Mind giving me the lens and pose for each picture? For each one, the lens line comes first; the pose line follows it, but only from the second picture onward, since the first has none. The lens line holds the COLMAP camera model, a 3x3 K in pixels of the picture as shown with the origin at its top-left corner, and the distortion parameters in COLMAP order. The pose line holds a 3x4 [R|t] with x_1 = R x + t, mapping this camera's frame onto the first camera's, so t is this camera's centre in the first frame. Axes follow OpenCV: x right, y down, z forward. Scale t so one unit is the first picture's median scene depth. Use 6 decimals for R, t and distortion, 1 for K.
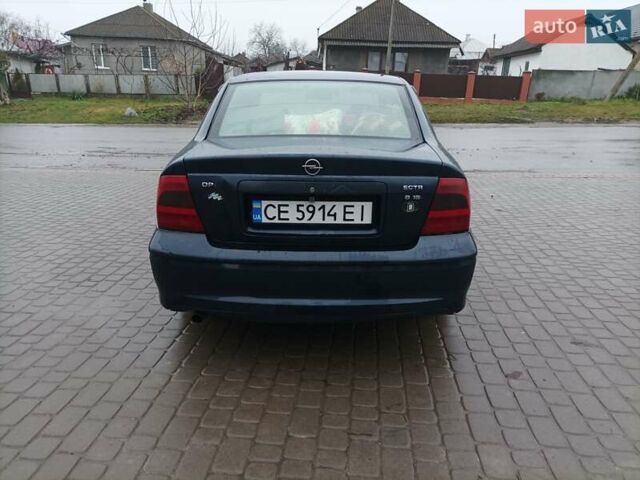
lens RADIAL K [[479.2, 0, 320.0], [0, 479.2, 240.0], [0, 0, 1]] dist [0.008379, 0.003558]
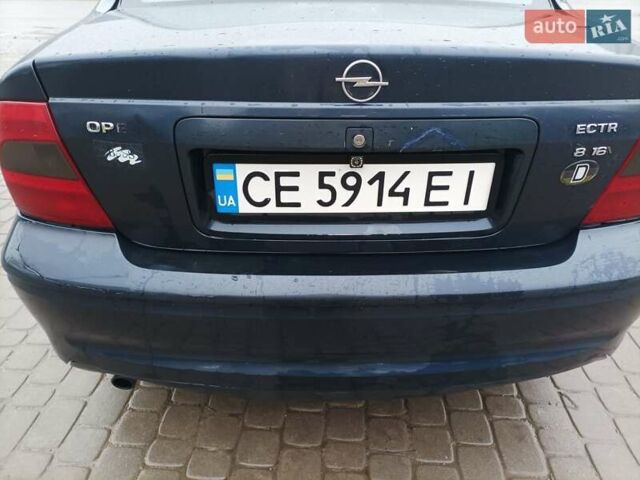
lens RADIAL K [[479.2, 0, 320.0], [0, 479.2, 240.0], [0, 0, 1]] dist [0.008379, 0.003558]
pose [[0.999274, -0.021436, 0.031489, -0.061790], [0.013706, 0.973604, 0.227833, -0.111573], [-0.035542, -0.227236, 0.973191, 0.569130]]
